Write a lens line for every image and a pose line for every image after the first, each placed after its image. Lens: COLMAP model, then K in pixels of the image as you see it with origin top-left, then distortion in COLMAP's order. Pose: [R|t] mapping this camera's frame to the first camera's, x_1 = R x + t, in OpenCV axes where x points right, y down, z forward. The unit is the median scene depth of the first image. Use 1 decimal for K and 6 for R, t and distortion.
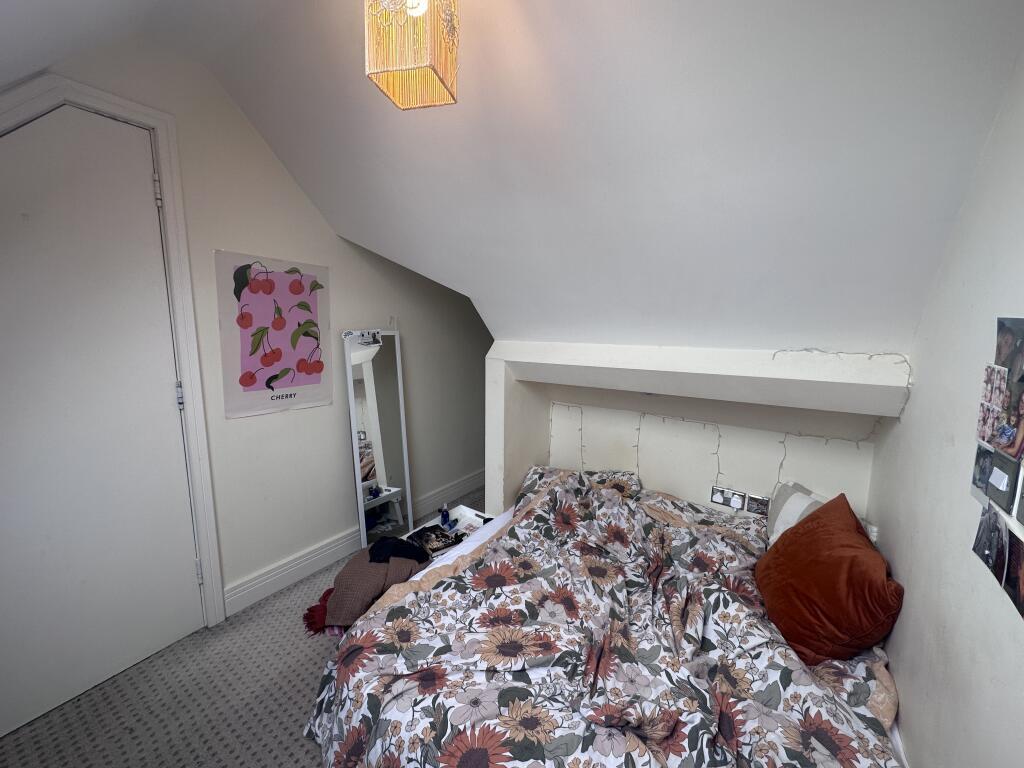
lens RADIAL K [[410.2, 0, 512.0], [0, 410.2, 384.0], [0, 0, 1]] dist [-0.003350, 0.000309]
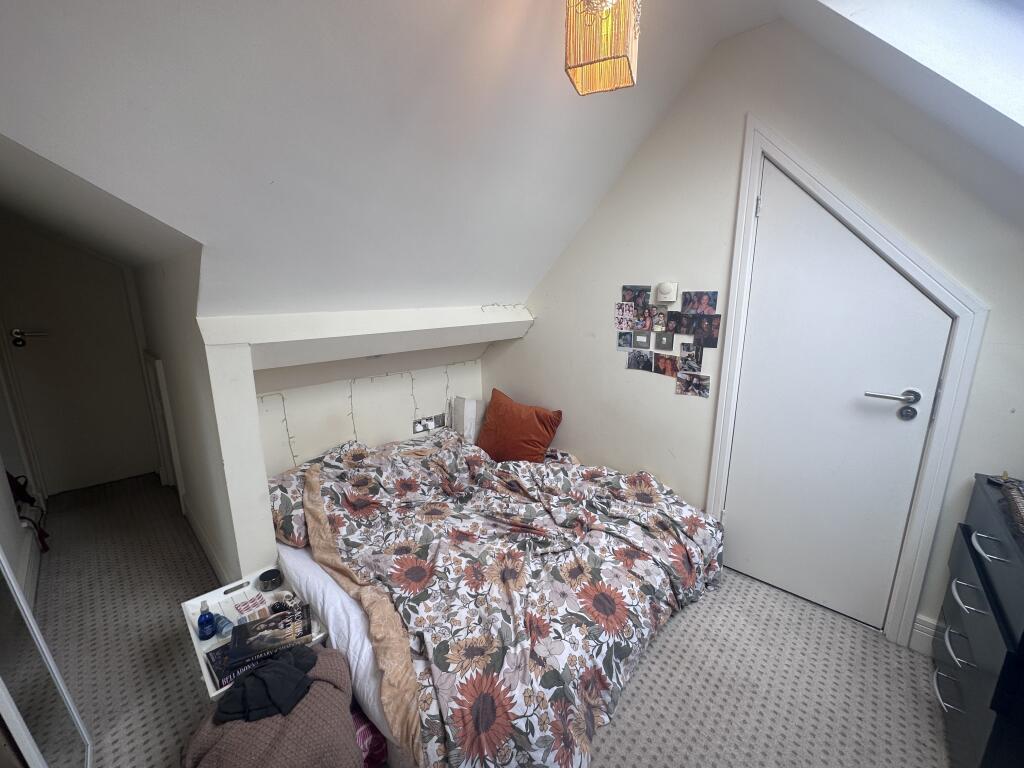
lens RADIAL K [[410.2, 0, 512.0], [0, 410.2, 384.0], [0, 0, 1]] dist [-0.003350, 0.000309]
pose [[0.150835, -0.223315, 0.963005, -0.843800], [0.150275, 0.968009, 0.200938, -0.086789], [-0.977070, 0.114407, 0.179568, 0.613944]]
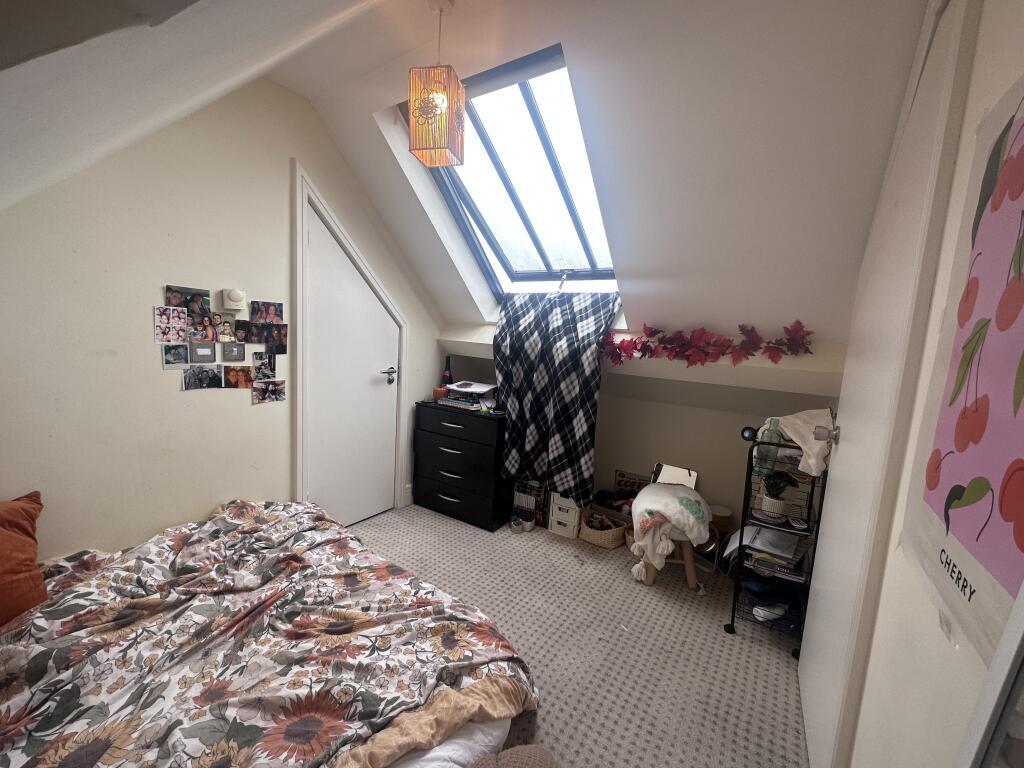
lens RADIAL K [[410.2, 0, 512.0], [0, 410.2, 384.0], [0, 0, 1]] dist [-0.003350, 0.000309]
pose [[-0.997616, -0.067627, -0.013755, -0.309400], [-0.068810, 0.959522, 0.273097, -0.176126], [-0.005271, 0.273392, -0.961888, 1.511190]]
